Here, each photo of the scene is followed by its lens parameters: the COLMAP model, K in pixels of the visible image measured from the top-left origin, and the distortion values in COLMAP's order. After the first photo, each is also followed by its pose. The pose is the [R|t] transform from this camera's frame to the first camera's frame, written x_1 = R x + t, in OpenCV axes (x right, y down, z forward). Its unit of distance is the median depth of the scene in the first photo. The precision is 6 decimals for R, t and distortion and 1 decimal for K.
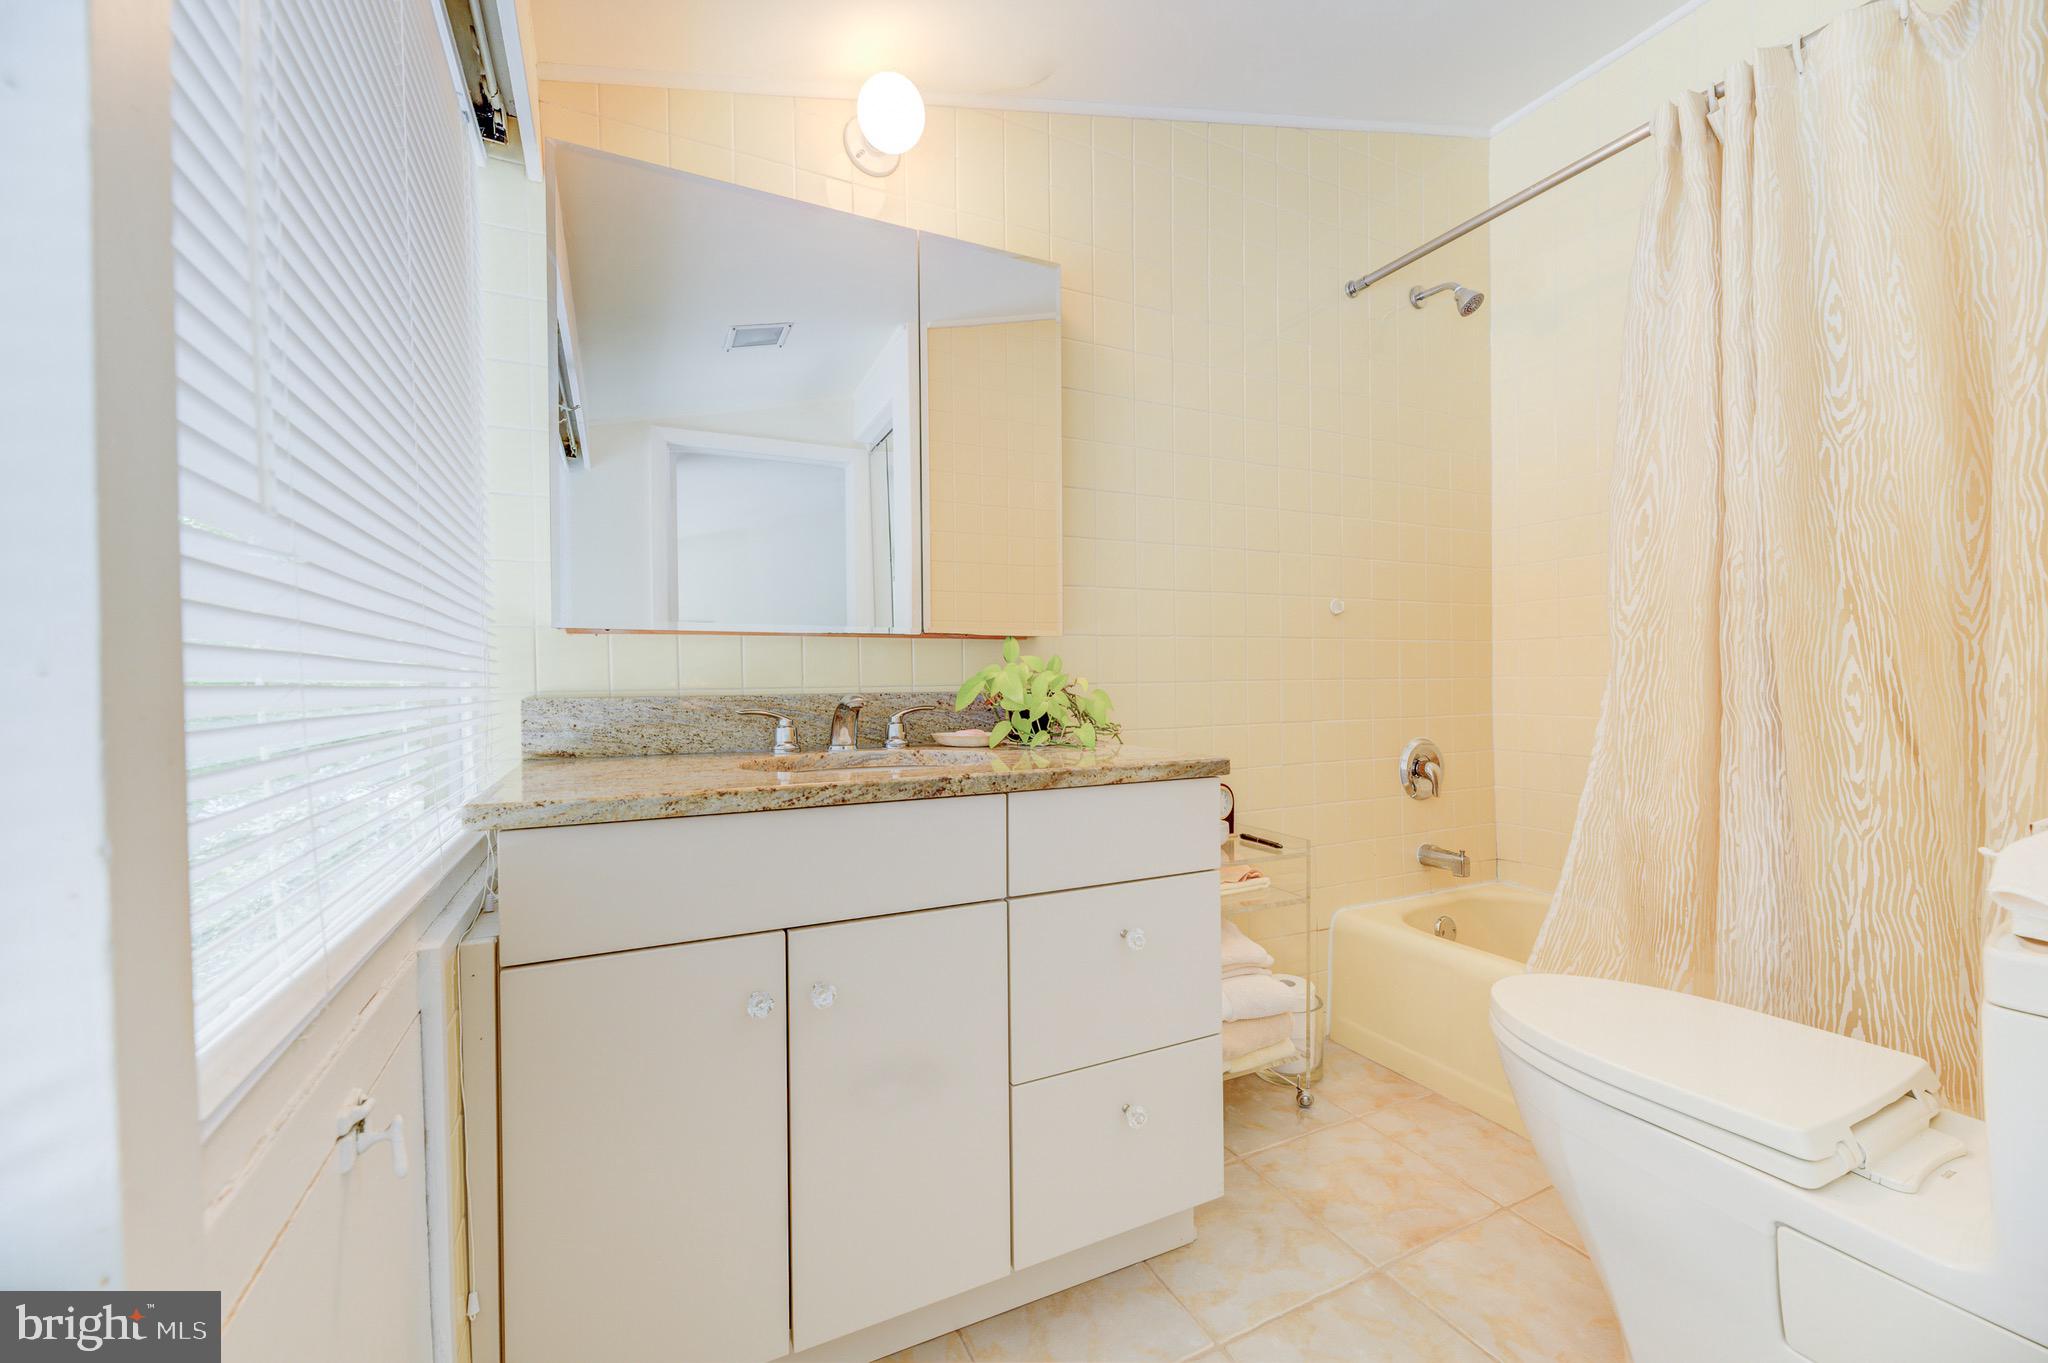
lens RADIAL K [[822.1, 0, 1027.2], [0, 822.1, 687.0], [0, 0, 1]] dist [0.018576, -0.000284]
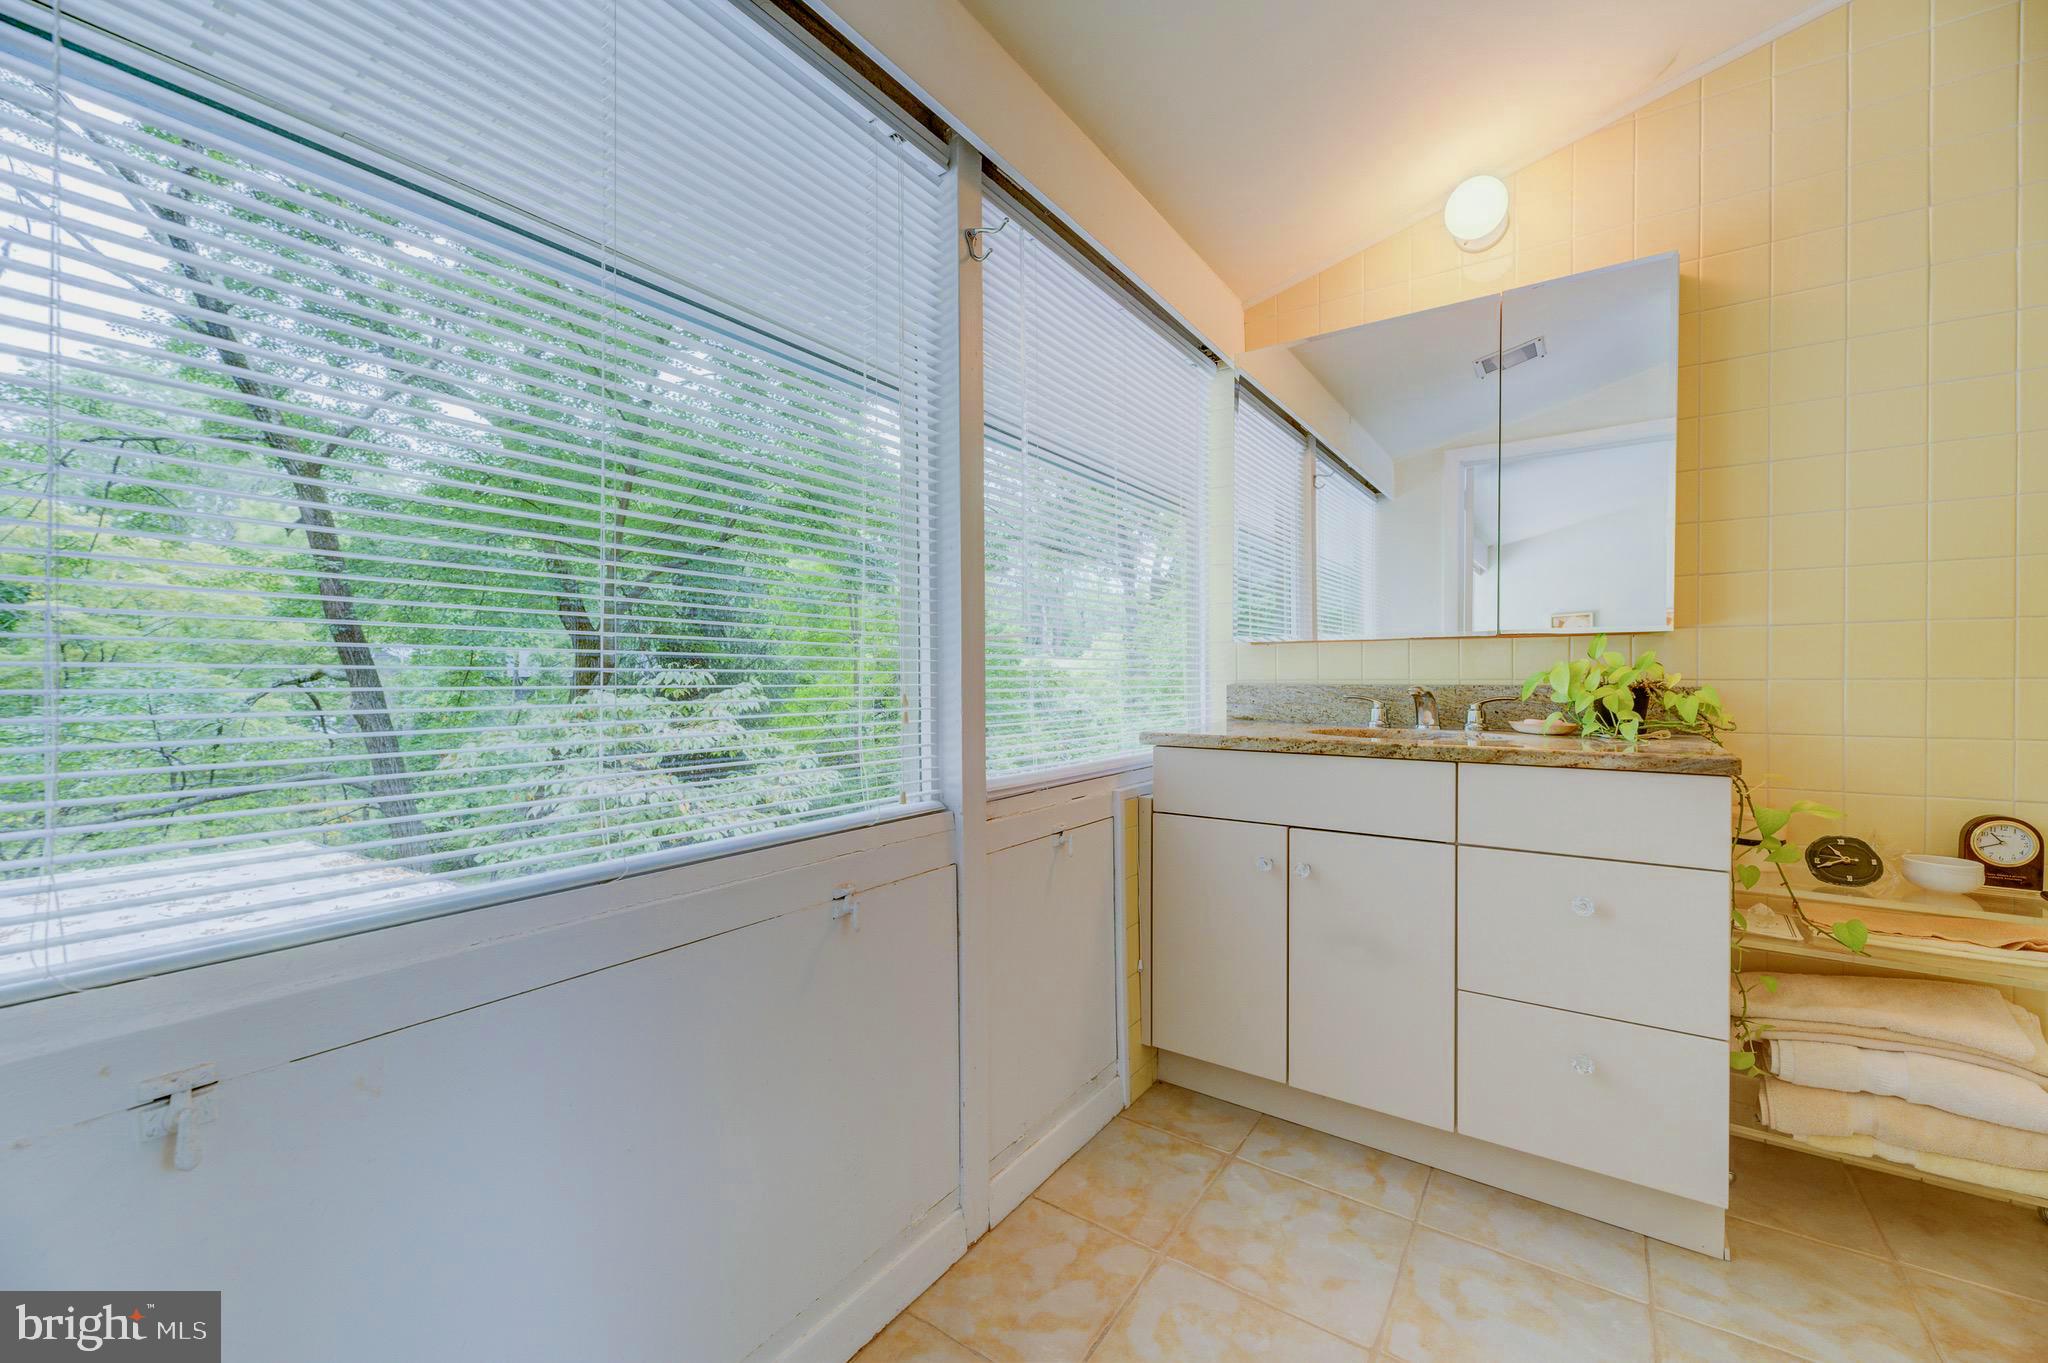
lens RADIAL K [[822.1, 0, 1024.7], [0, 822.1, 680.1], [0, 0, 1]] dist [0.018576, -0.000284]
pose [[0.481871, 0.011949, -0.876161, 0.657909], [-0.009700, 0.999918, 0.008302, -0.003830], [0.876189, 0.004499, 0.481947, -0.182362]]
